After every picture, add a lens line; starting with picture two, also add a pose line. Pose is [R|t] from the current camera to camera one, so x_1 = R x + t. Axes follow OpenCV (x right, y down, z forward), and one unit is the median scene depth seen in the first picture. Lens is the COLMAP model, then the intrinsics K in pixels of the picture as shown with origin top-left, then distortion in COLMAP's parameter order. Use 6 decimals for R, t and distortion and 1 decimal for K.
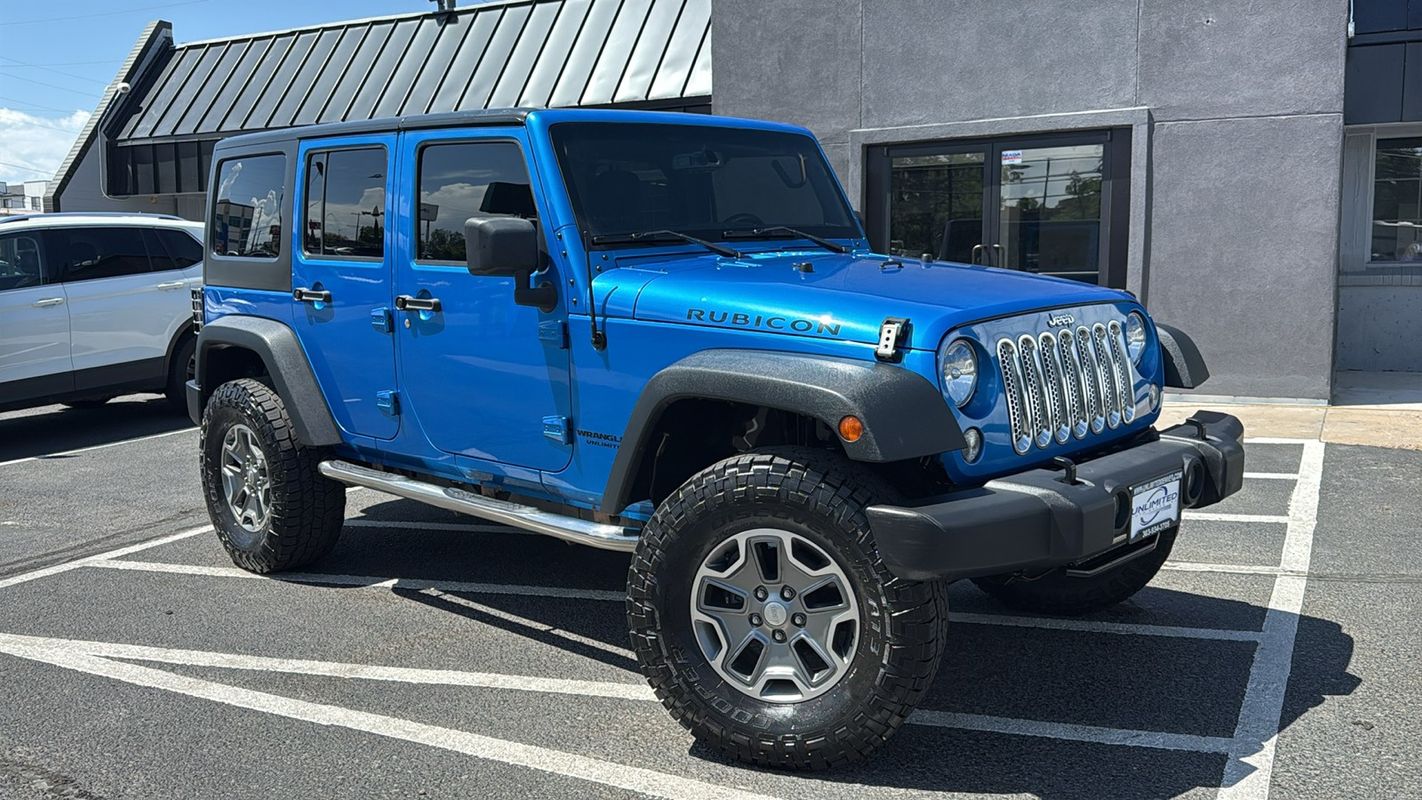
lens RADIAL K [[1245.1, 0, 709.5], [0, 1245.1, 403.8], [0, 0, 1]] dist [0.083129, -0.170855]
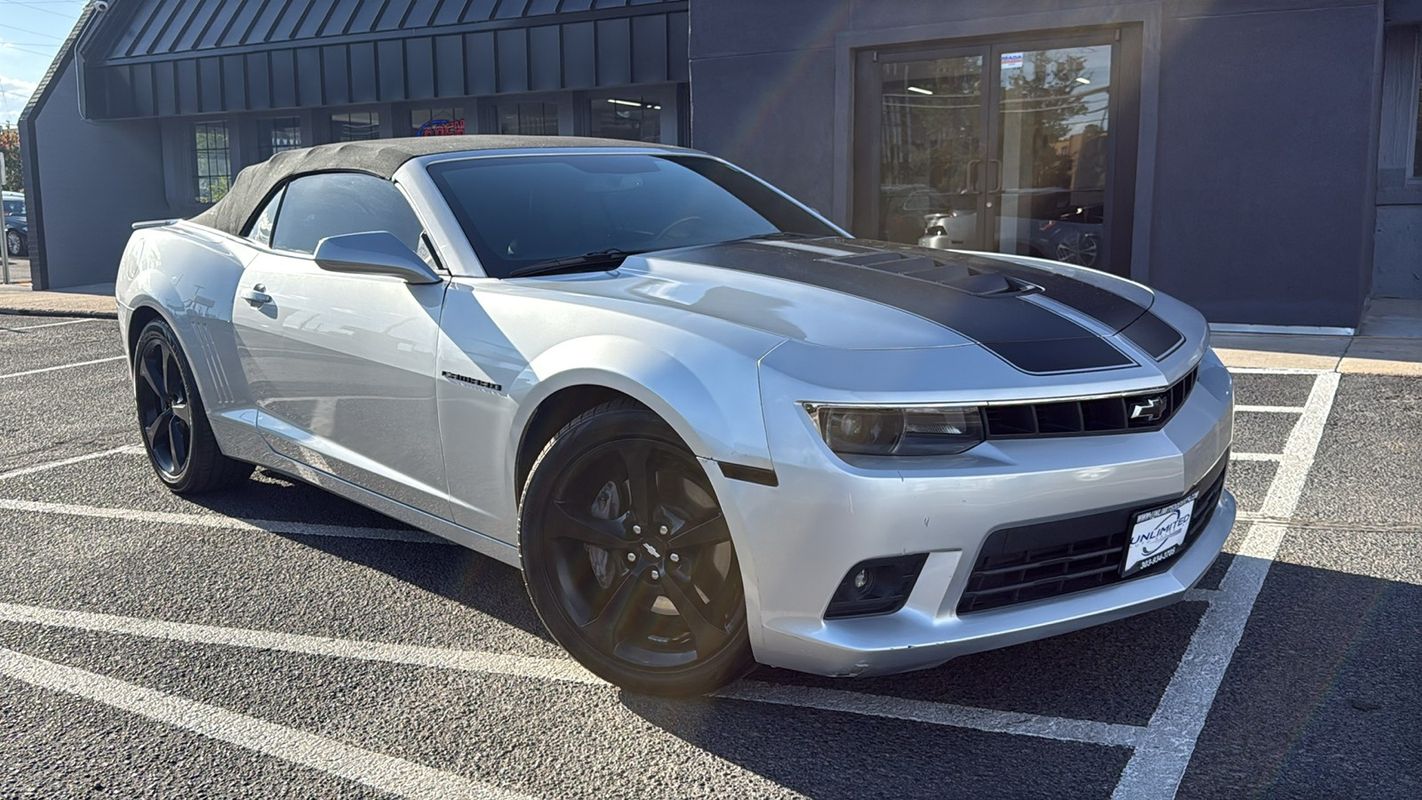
lens RADIAL K [[1247.9, 0, 713.5], [0, 1247.9, 403.3], [0, 0, 1]] dist [0.064292, -0.123112]
pose [[0.999297, 0.004757, -0.037189, 0.086979], [-0.003050, 0.998944, 0.045837, 0.013842], [0.037367, -0.045692, 0.998256, 0.105733]]
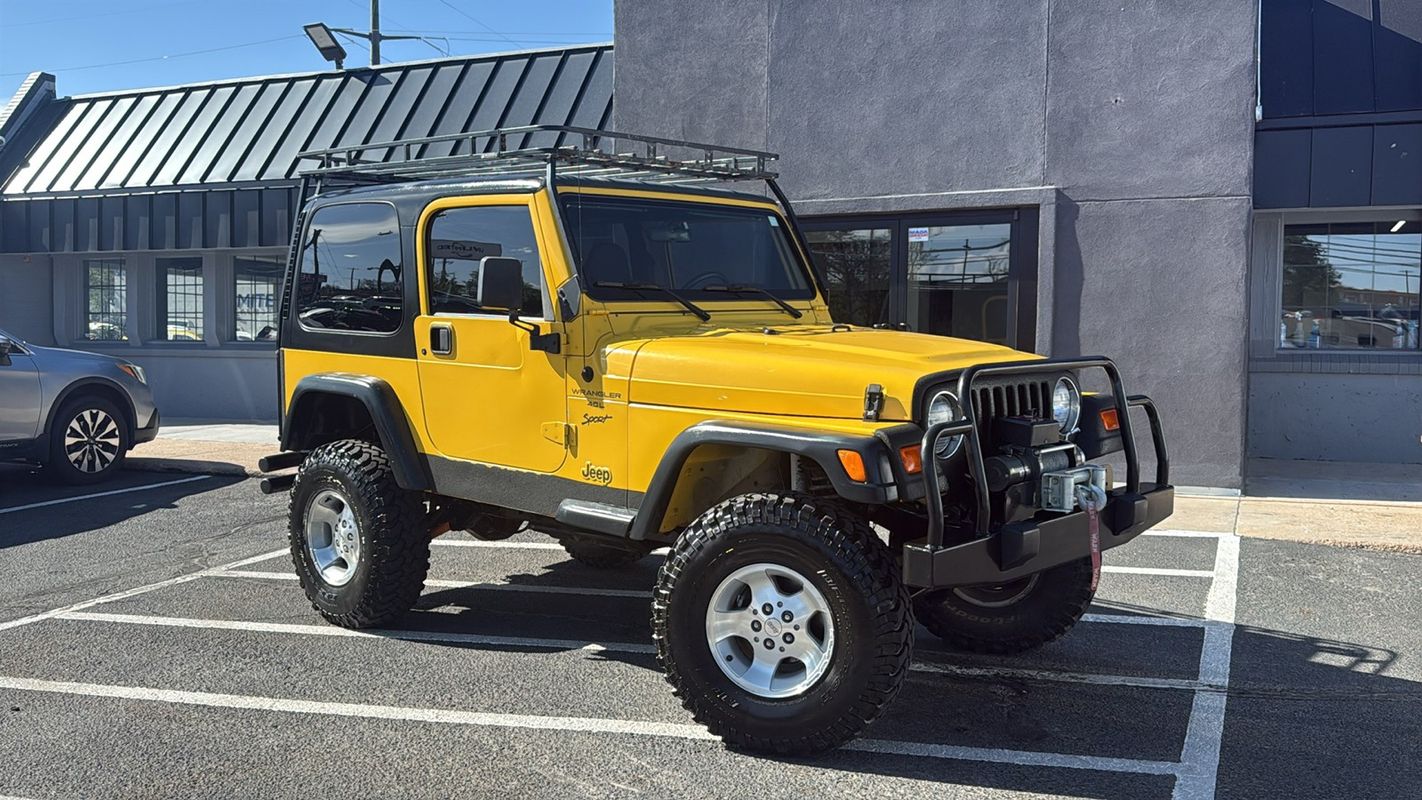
lens RADIAL K [[1235.9, 0, 715.7], [0, 1235.9, 402.6], [0, 0, 1]] dist [0.125189, -0.238280]
pose [[0.997731, 0.015751, 0.065454, 0.032647], [-0.011778, 0.998090, -0.060642, -0.008482], [-0.066284, 0.059734, 0.996011, 0.081207]]
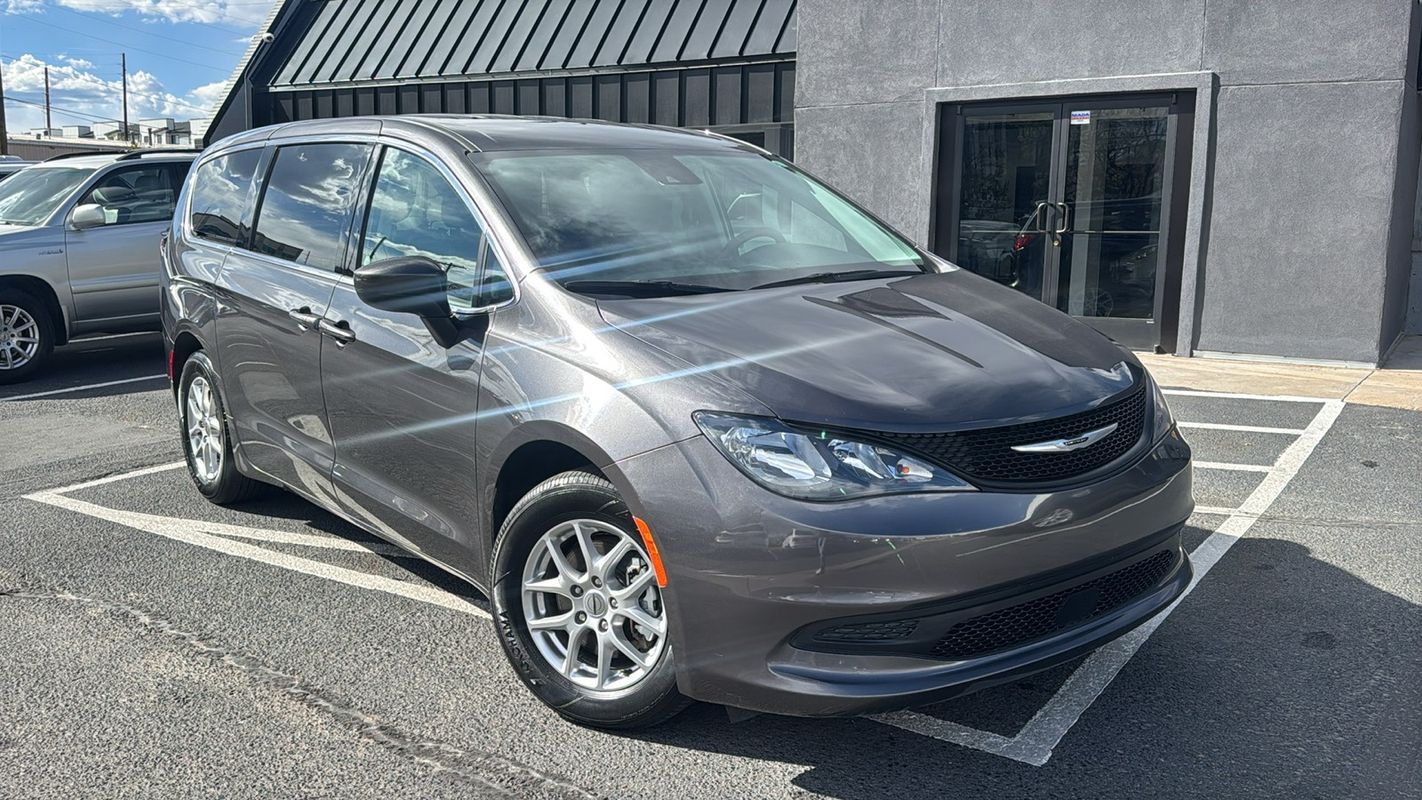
lens RADIAL K [[1246.2, 0, 708.6], [0, 1246.2, 405.2], [0, 0, 1]] dist [0.088728, -0.182515]
pose [[0.993551, 0.038142, -0.106780, 0.082134], [-0.033526, 0.998438, 0.044697, 0.004725], [0.108318, -0.040828, 0.993277, -0.098508]]
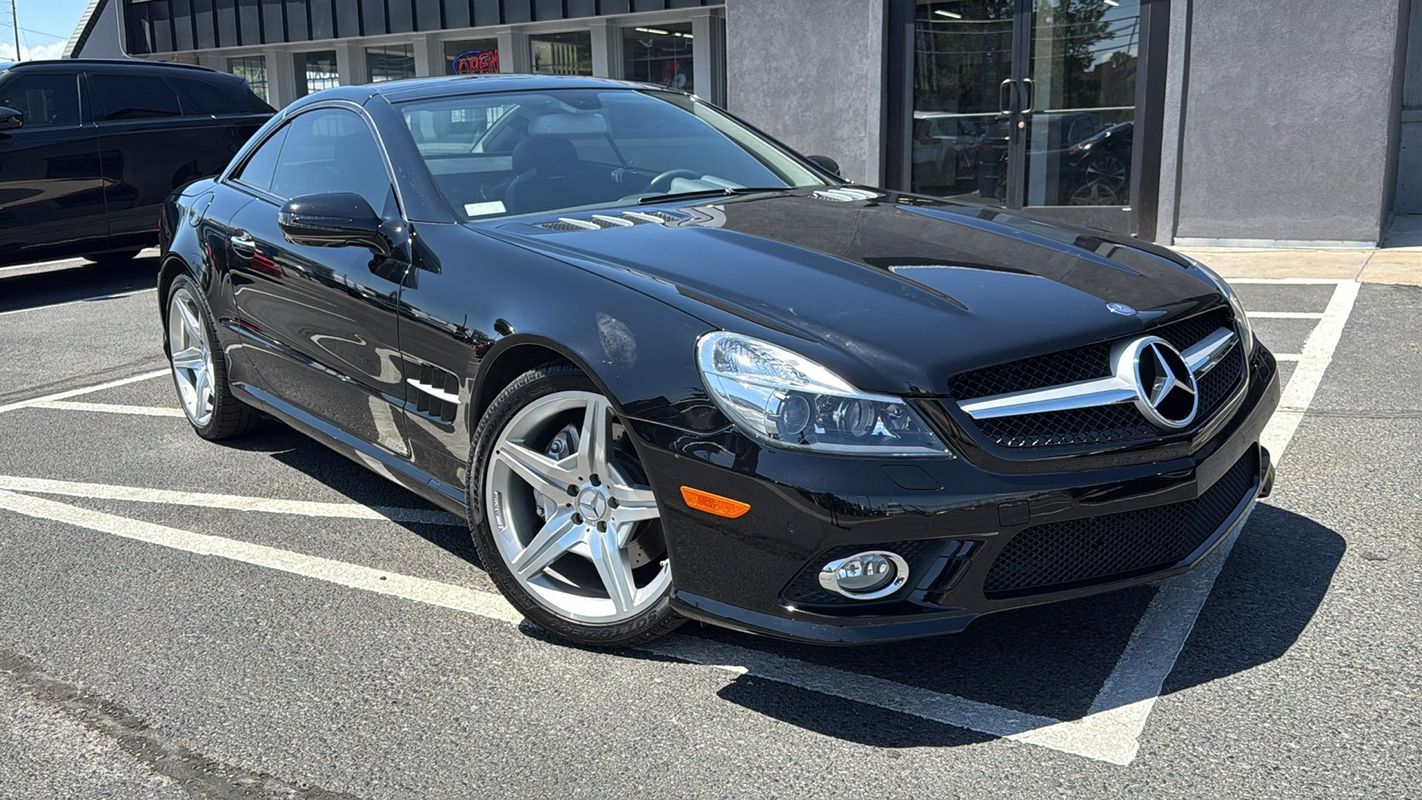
lens RADIAL K [[1253.9, 0, 712.8], [0, 1253.9, 414.6], [0, 0, 1]] dist [0.032376, -0.068866]
pose [[0.998520, -0.000043, -0.054381, 0.069612], [0.005795, 0.994390, 0.105621, 0.029020], [0.054072, -0.105780, 0.992918, 0.050735]]
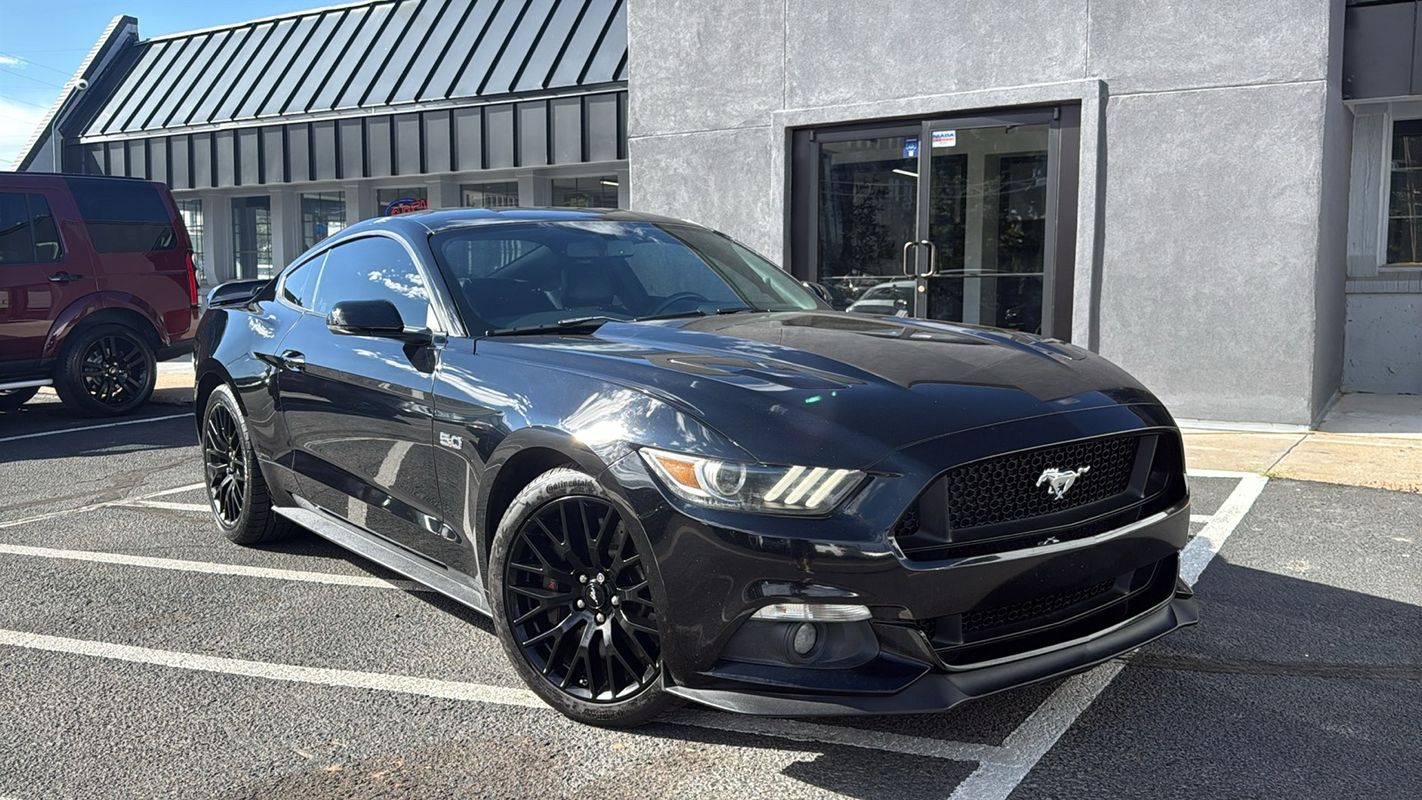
lens RADIAL K [[1242.7, 0, 715.0], [0, 1242.7, 408.3], [0, 0, 1]] dist [0.075983, -0.157026]
pose [[0.997277, 0.015790, -0.072040, 0.207429], [-0.016870, 0.999754, -0.014404, 0.005029], [0.071795, 0.015580, 0.997298, 0.188610]]
